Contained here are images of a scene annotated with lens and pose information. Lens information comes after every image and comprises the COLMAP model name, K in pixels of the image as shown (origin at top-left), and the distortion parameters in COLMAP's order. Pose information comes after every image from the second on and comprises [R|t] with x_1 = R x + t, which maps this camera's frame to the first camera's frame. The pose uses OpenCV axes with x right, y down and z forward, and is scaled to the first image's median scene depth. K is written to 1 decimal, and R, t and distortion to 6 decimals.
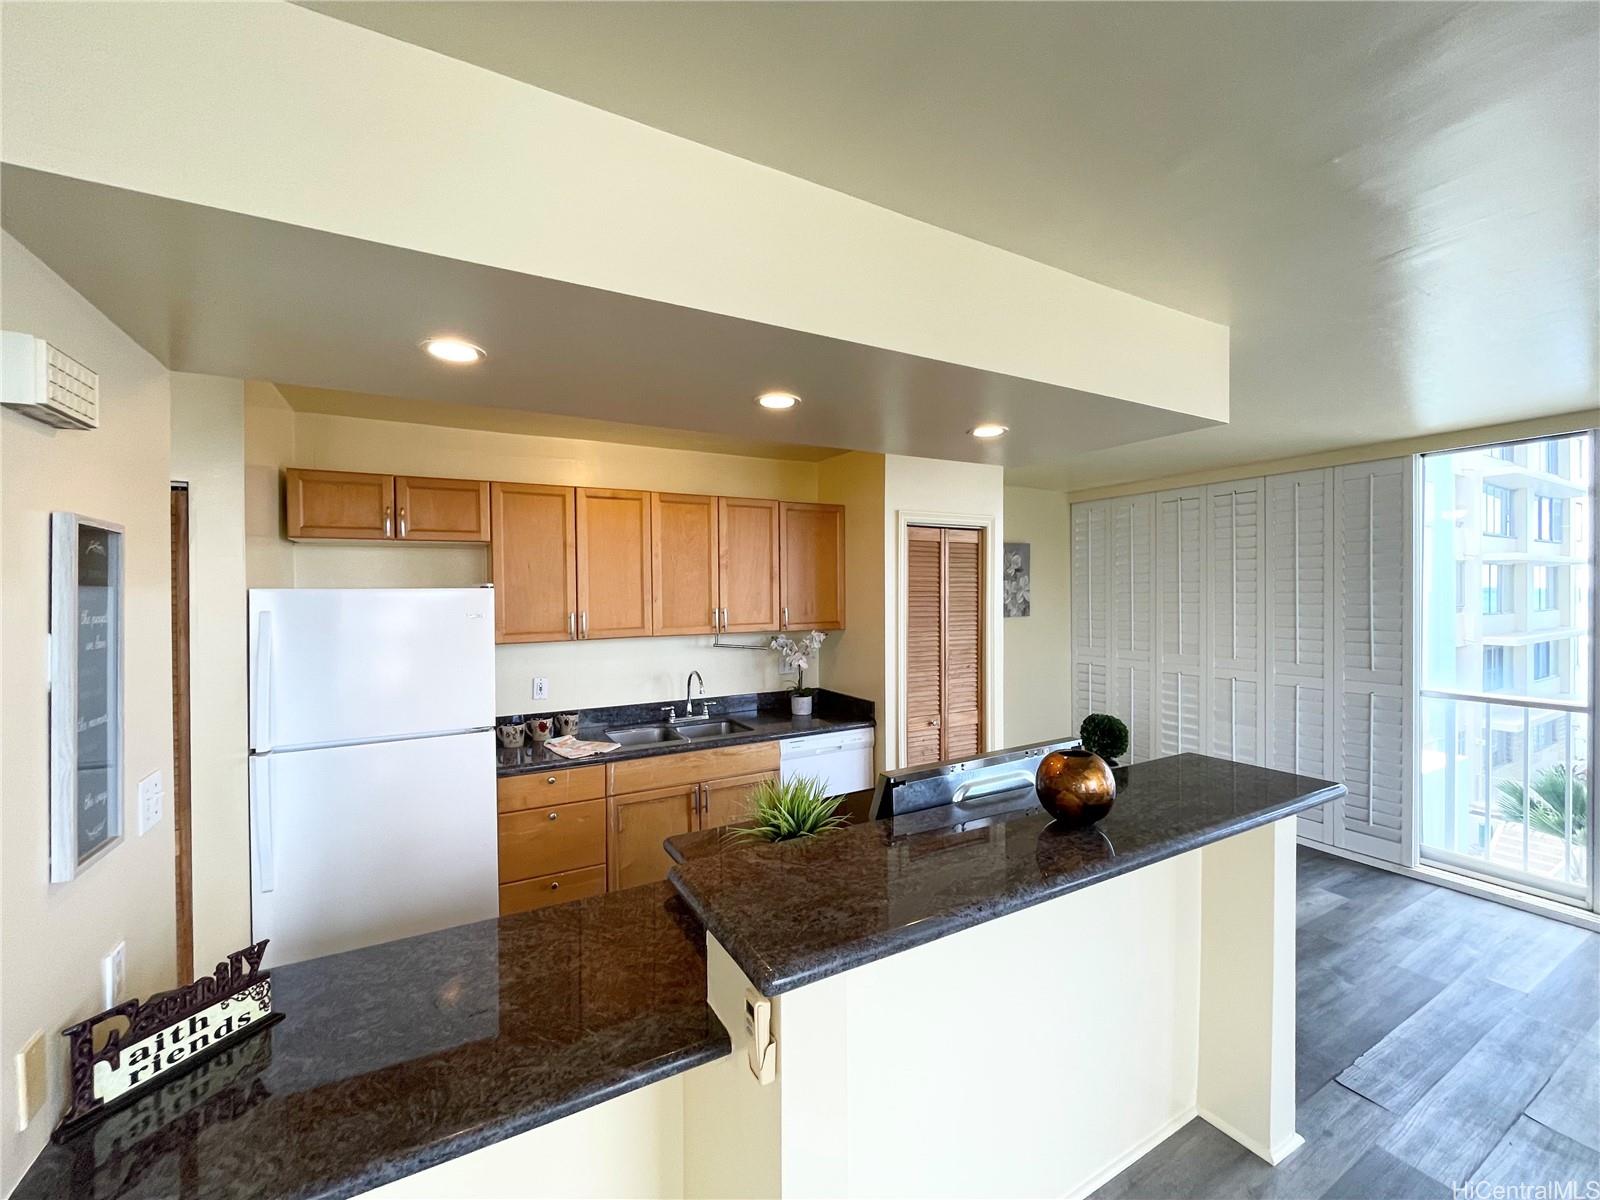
lens RADIAL K [[645.9, 0, 796.0], [0, 645.9, 595.8], [0, 0, 1]] dist [-0.001168, -0.000077]
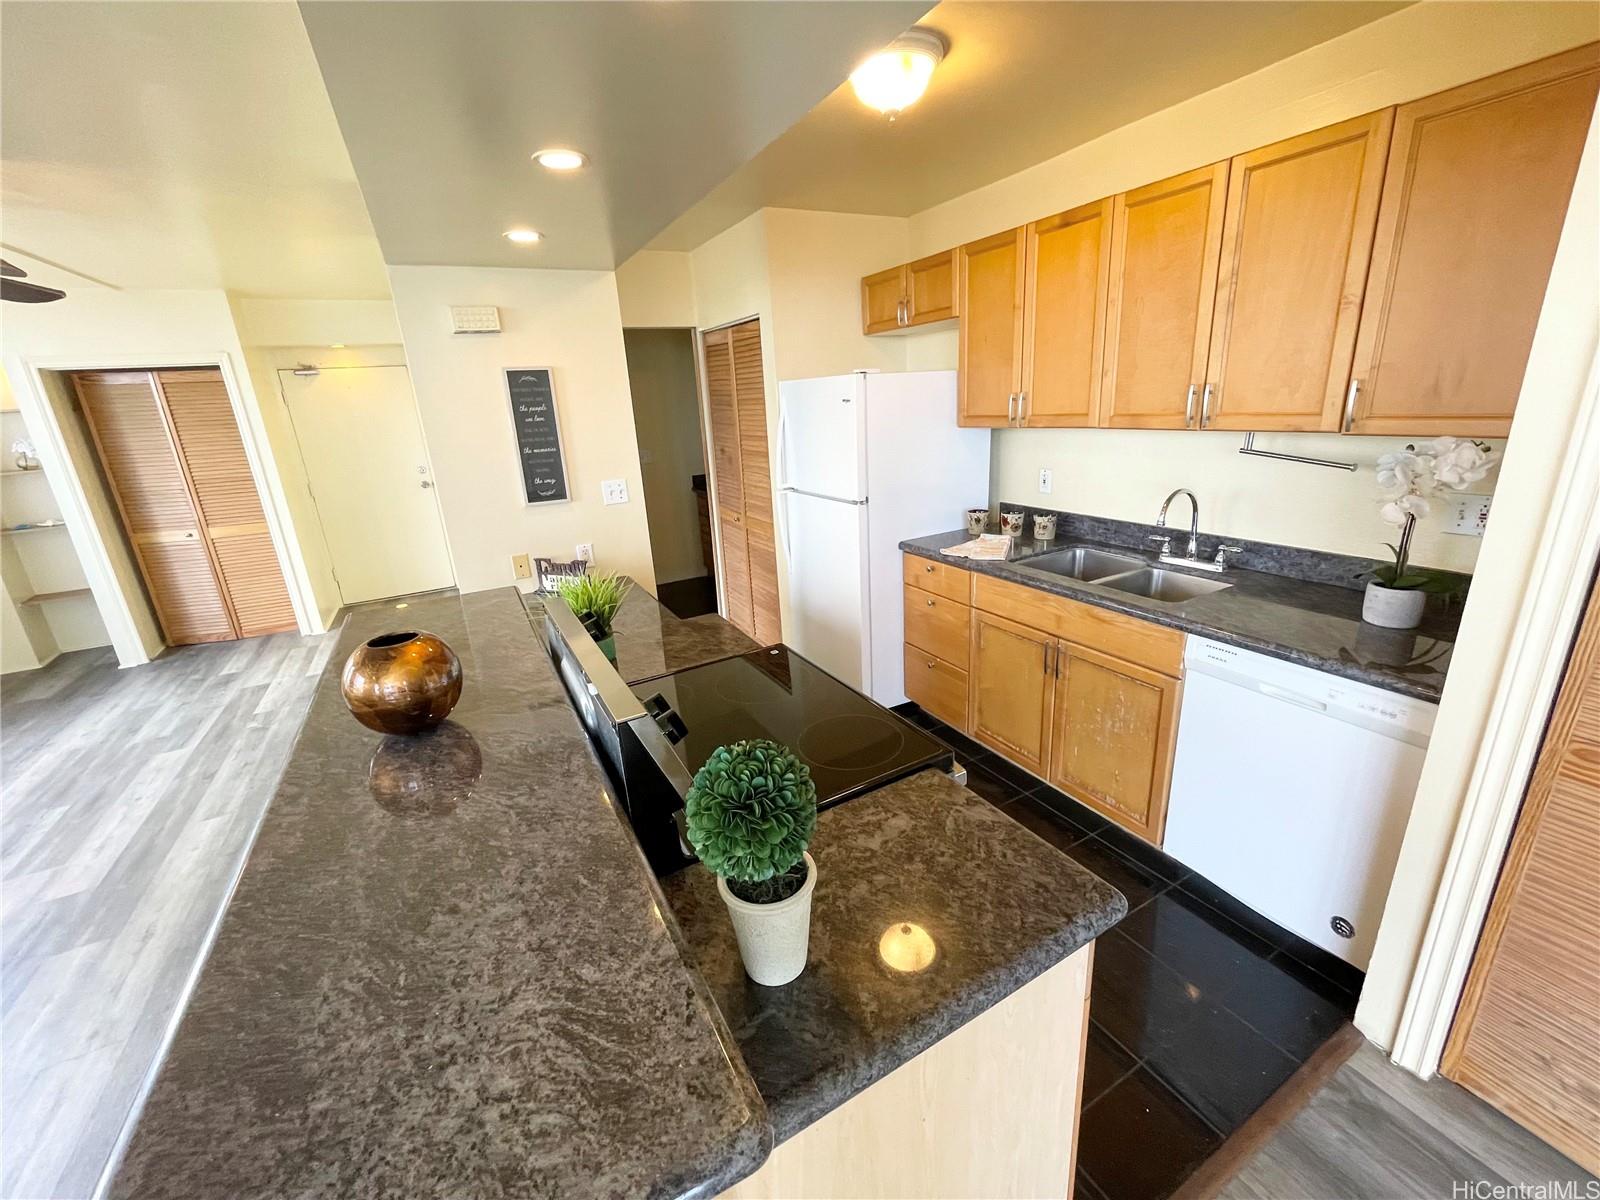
lens RADIAL K [[651.8, 0, 798.8], [0, 651.8, 592.9], [0, 0, 1]] dist [-0.001775, -0.000173]
pose [[-0.008908, 0.301296, -0.953489, 0.517774], [0.053147, 0.952322, 0.300431, 0.003933], [0.998547, -0.047999, -0.024496, 0.695752]]
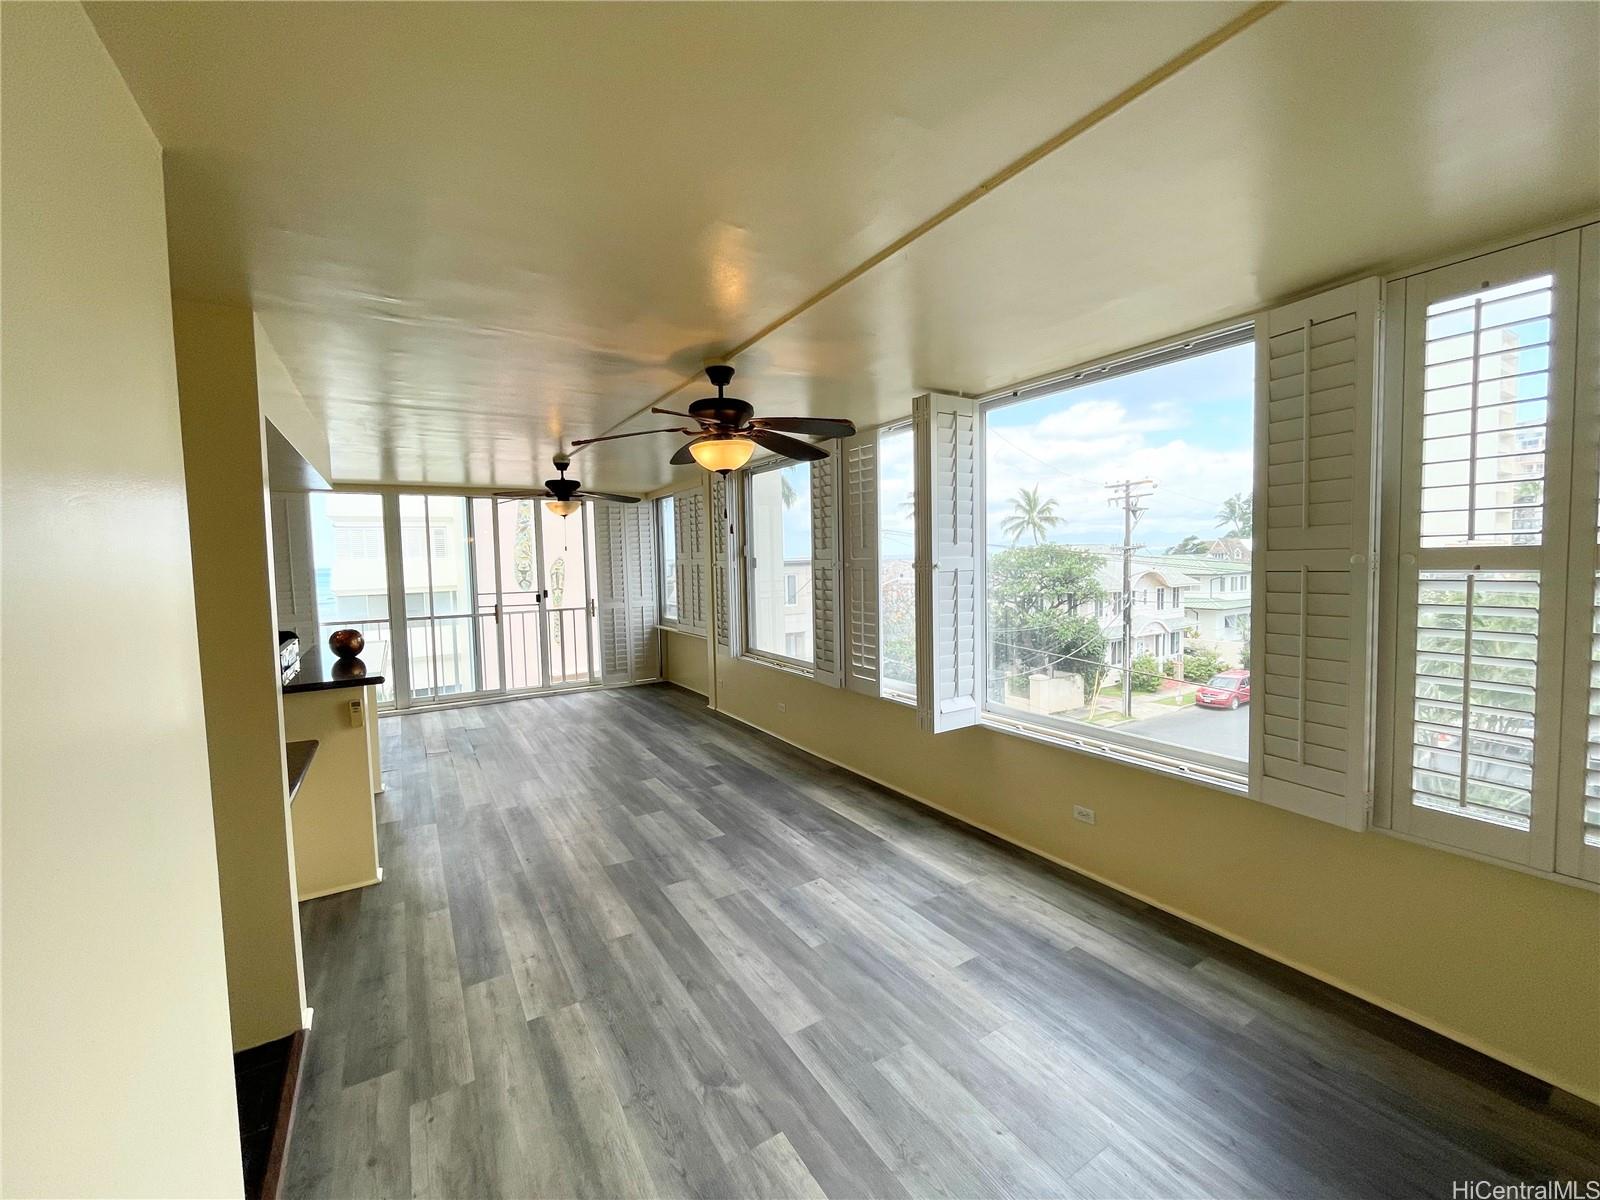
lens RADIAL K [[651.8, 0, 798.8], [0, 651.8, 592.9], [0, 0, 1]] dist [-0.001775, -0.000173]
pose [[-0.047997, -0.048742, 0.997658, -1.026652], [0.028251, 0.998343, 0.050134, 0.010369], [-0.998448, 0.030592, -0.046540, -0.296419]]
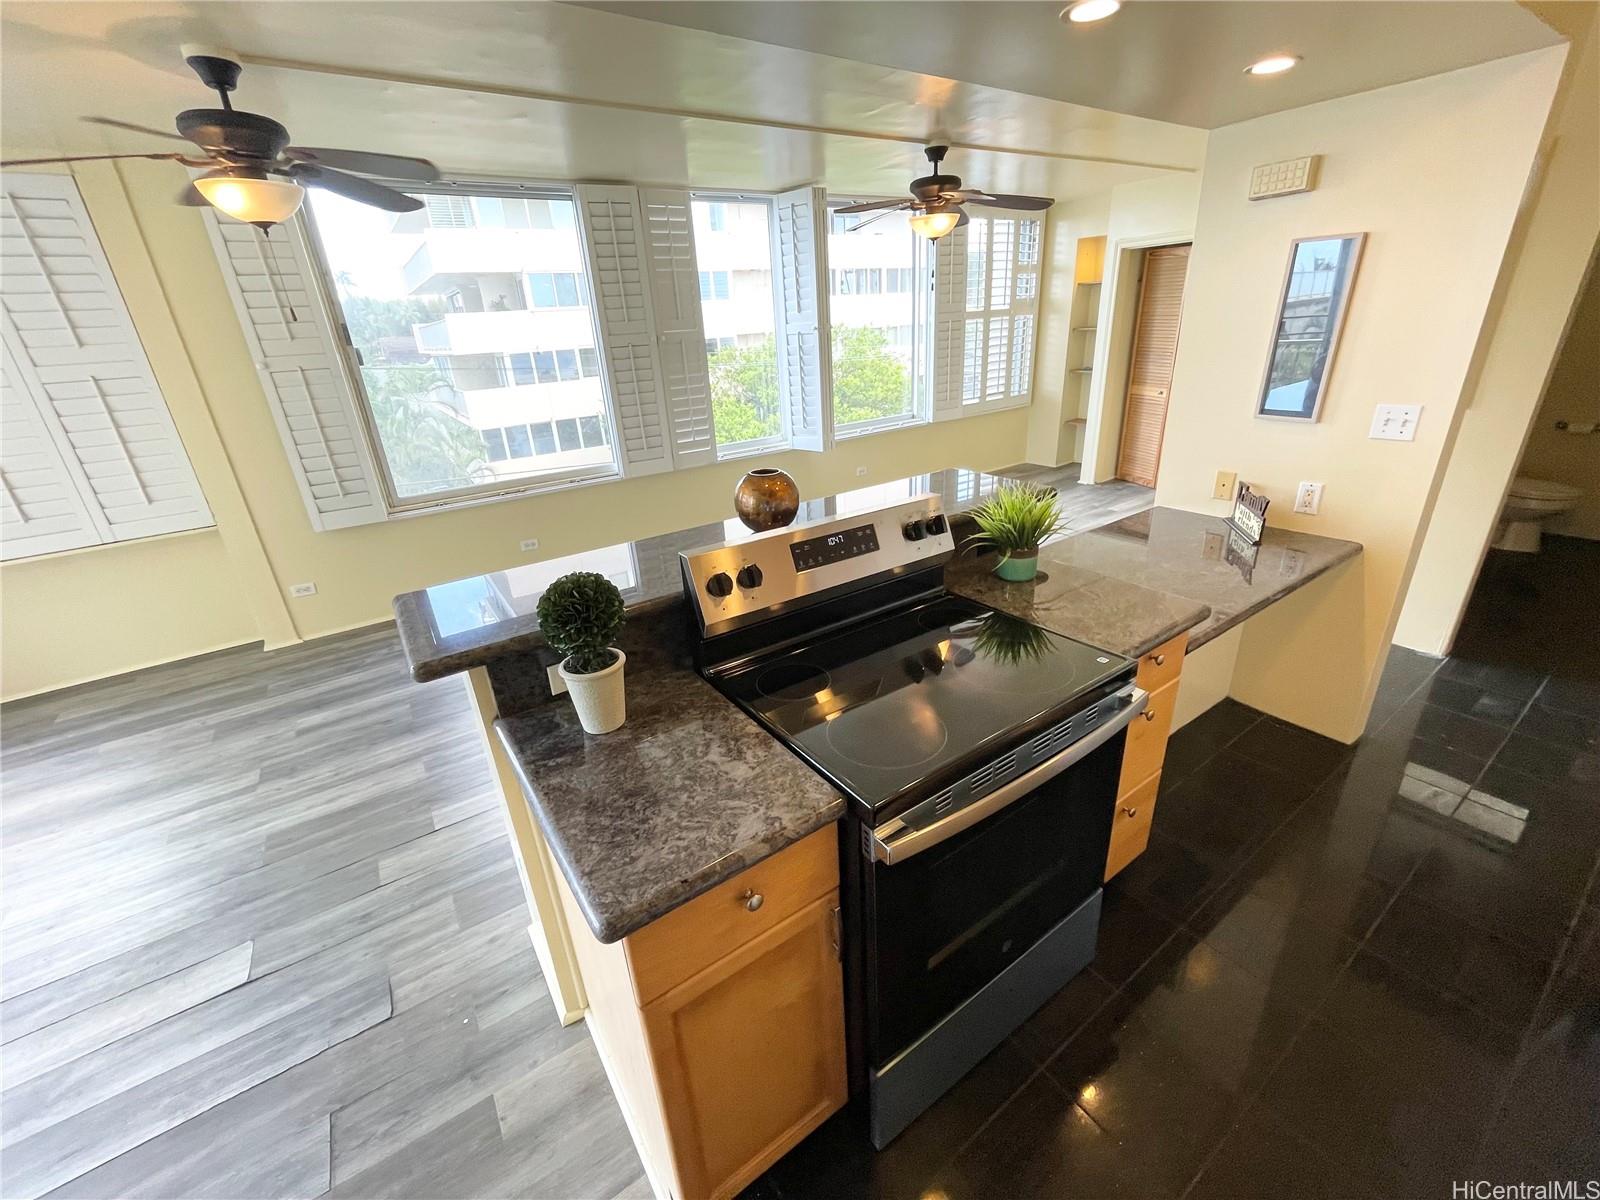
lens RADIAL K [[651.8, 0, 798.8], [0, 651.8, 592.9], [0, 0, 1]] dist [-0.001775, -0.000173]
pose [[-0.993427, 0.096056, -0.062254, 0.220262], [0.064658, 0.919694, 0.387275, 0.002316], [0.094454, 0.380704, -0.919860, 1.011630]]
